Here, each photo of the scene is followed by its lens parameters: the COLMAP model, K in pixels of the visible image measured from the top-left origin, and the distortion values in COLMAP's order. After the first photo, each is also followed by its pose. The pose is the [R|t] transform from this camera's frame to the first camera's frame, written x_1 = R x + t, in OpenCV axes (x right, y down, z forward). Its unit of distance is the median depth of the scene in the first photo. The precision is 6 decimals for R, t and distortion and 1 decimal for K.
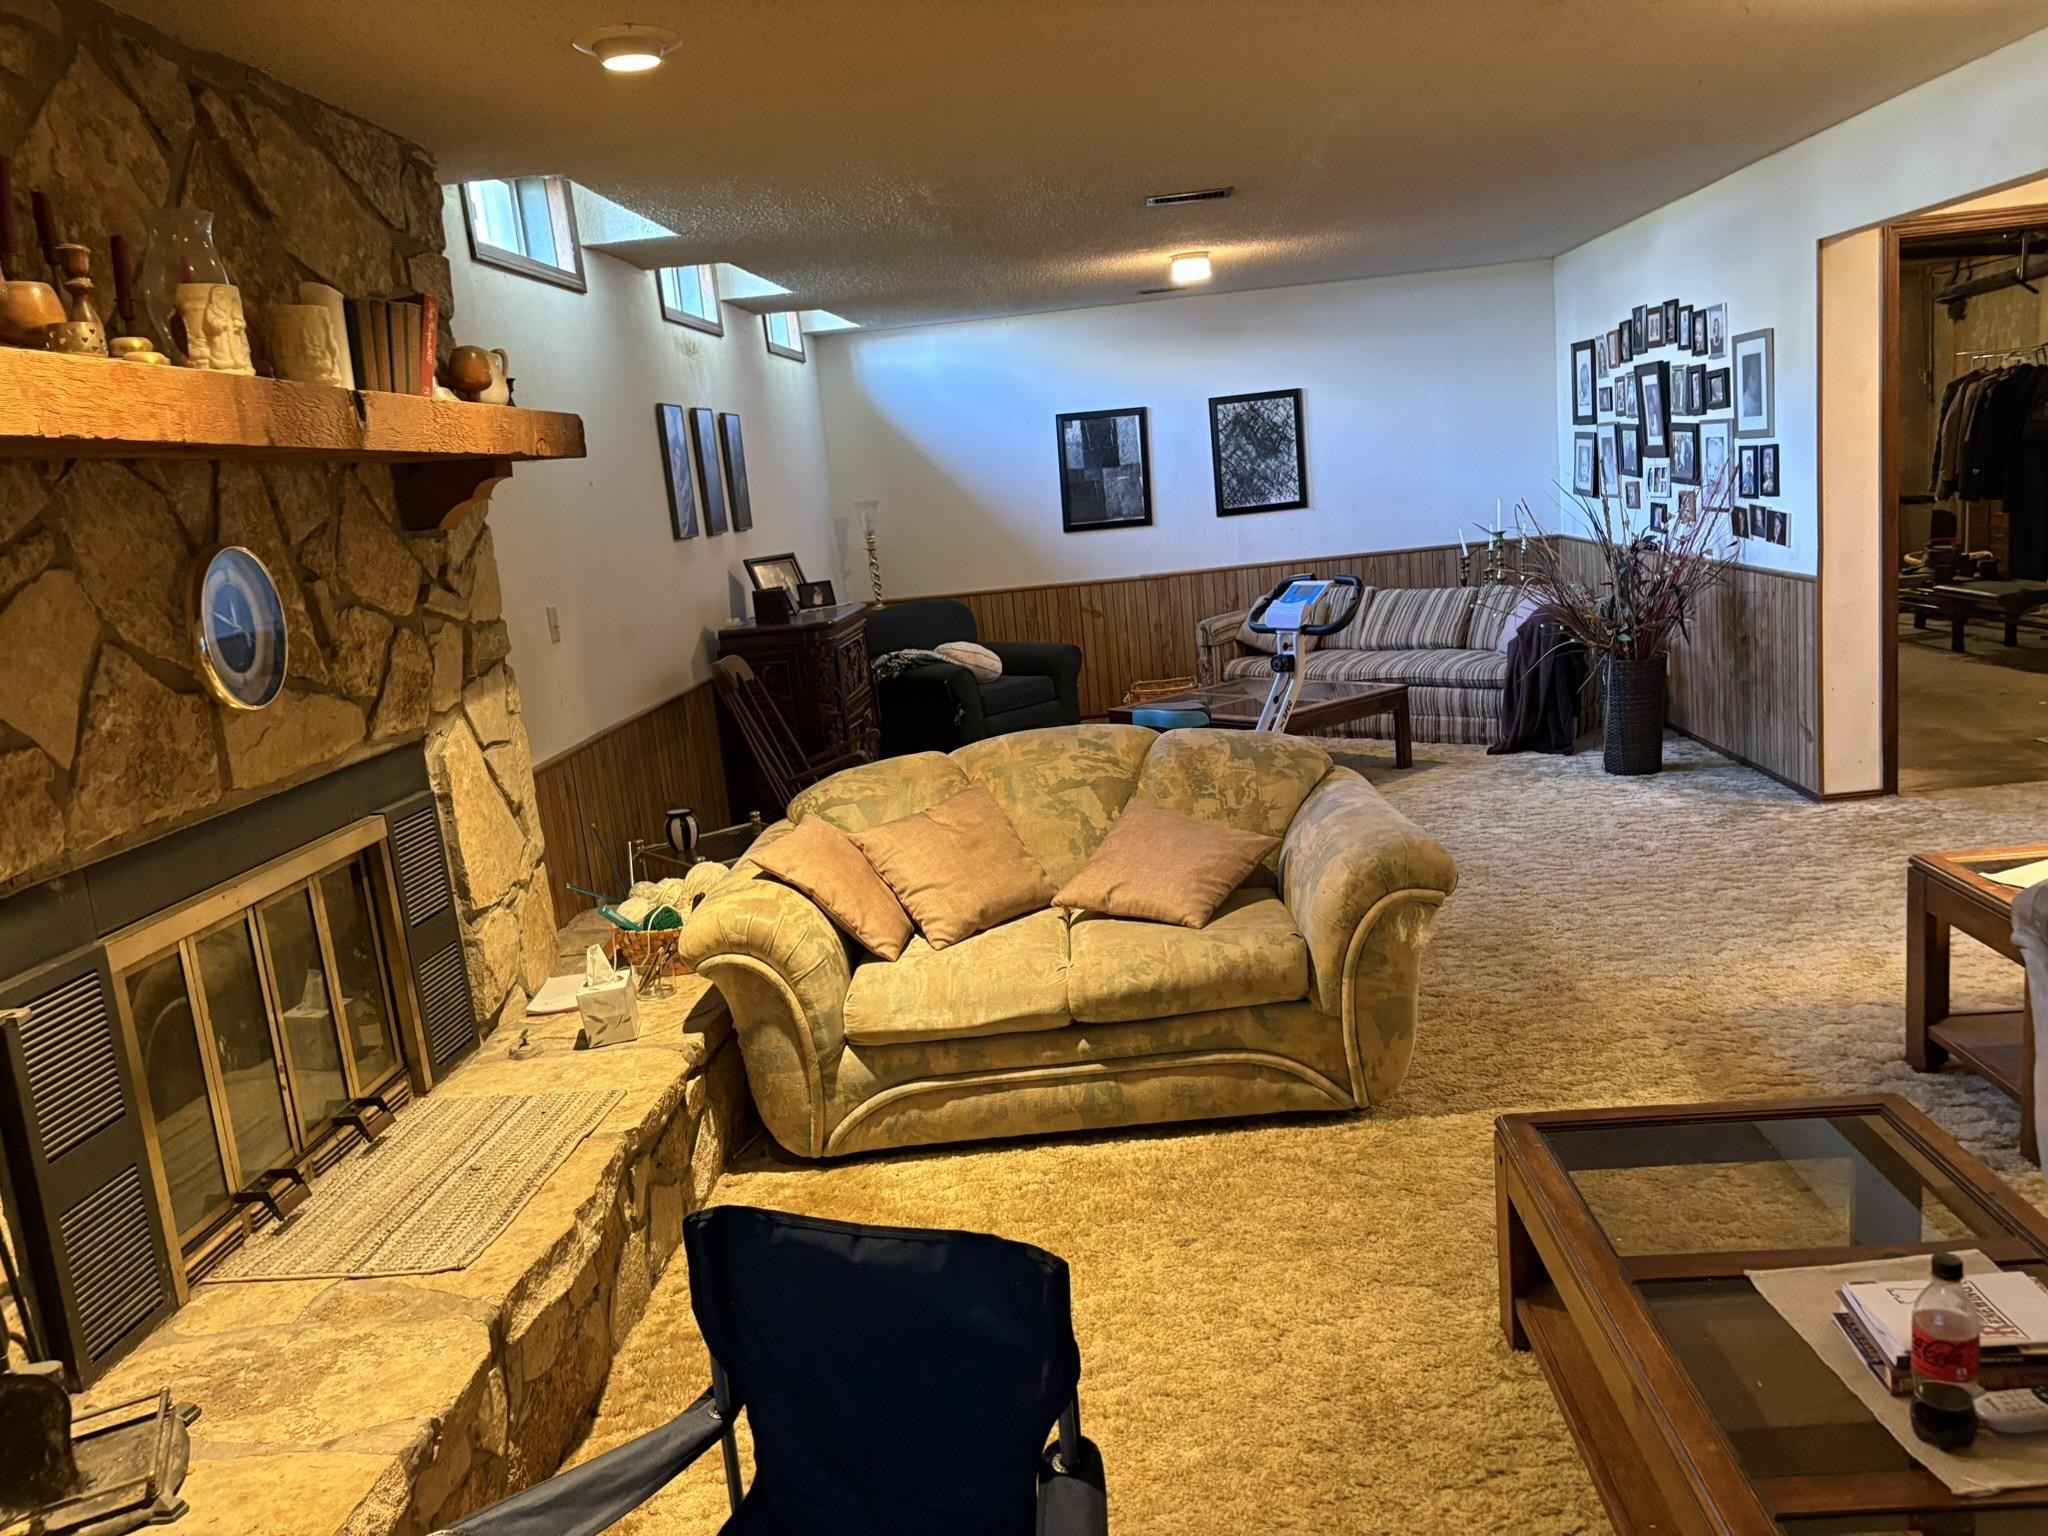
lens RADIAL K [[1558.1, 0, 1024.0], [0, 1558.1, 768.0], [0, 0, 1]] dist [-0.000535, -0.006147]
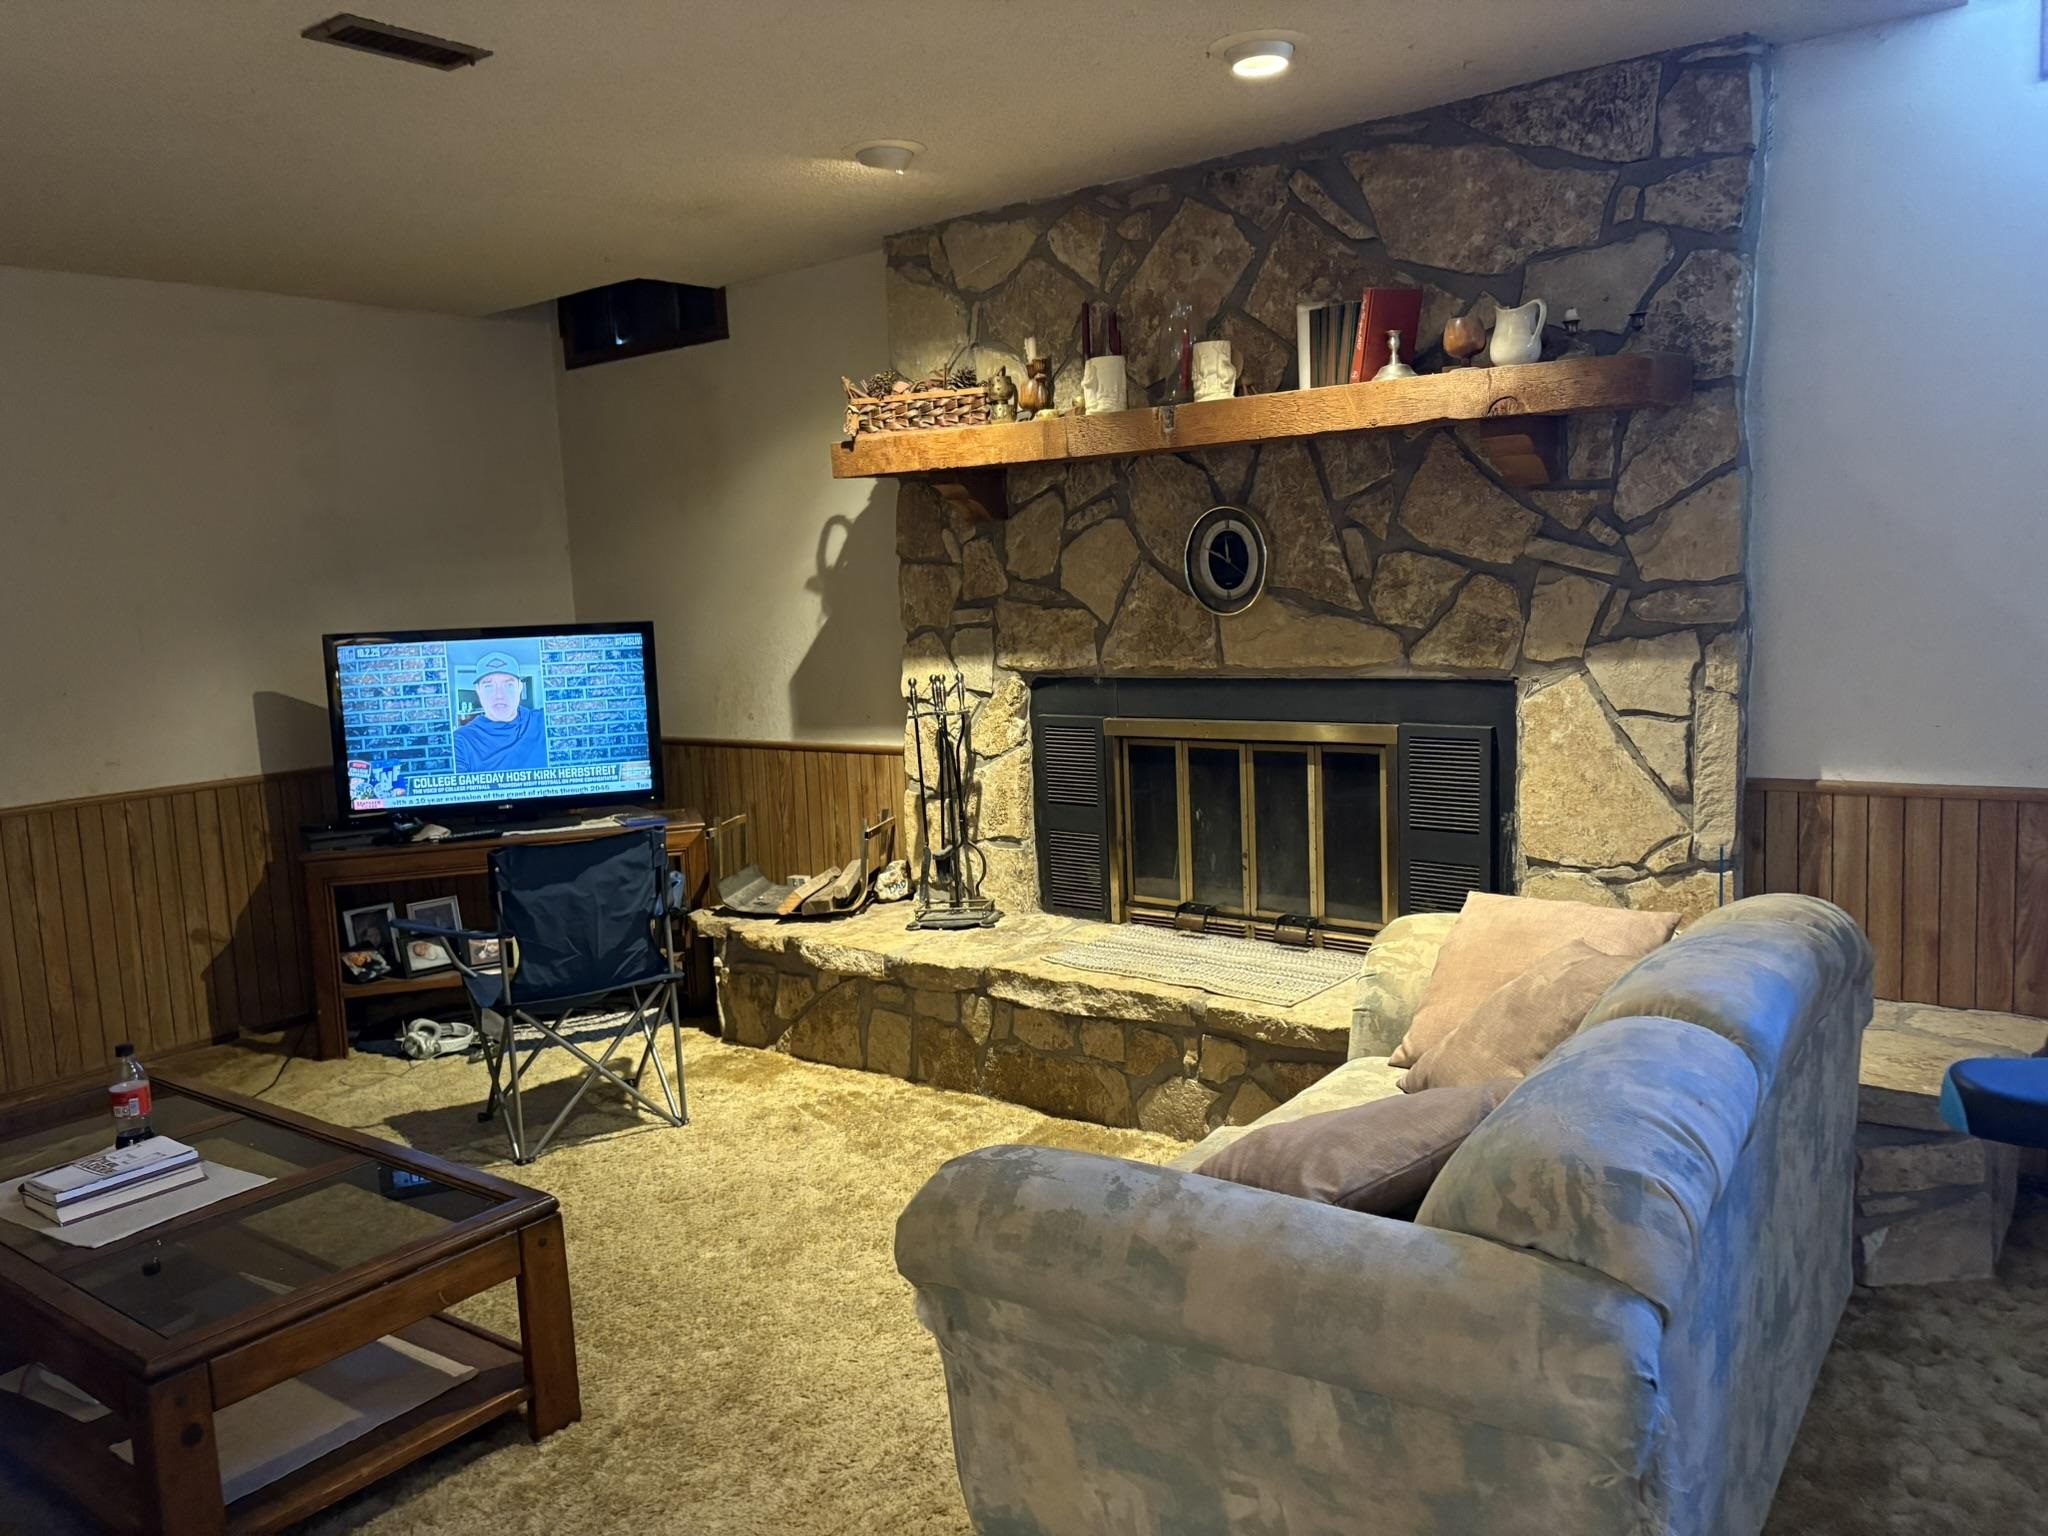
lens RADIAL K [[1536.3, 0, 1026.1], [0, 1536.3, 785.0], [0, 0, 1]] dist [0.006474, -0.000760]
pose [[-0.551787, 0.234126, -0.800448, 0.928599], [-0.052787, 0.948057, 0.313690, -0.373226], [0.832313, 0.215343, -0.510766, 1.807346]]
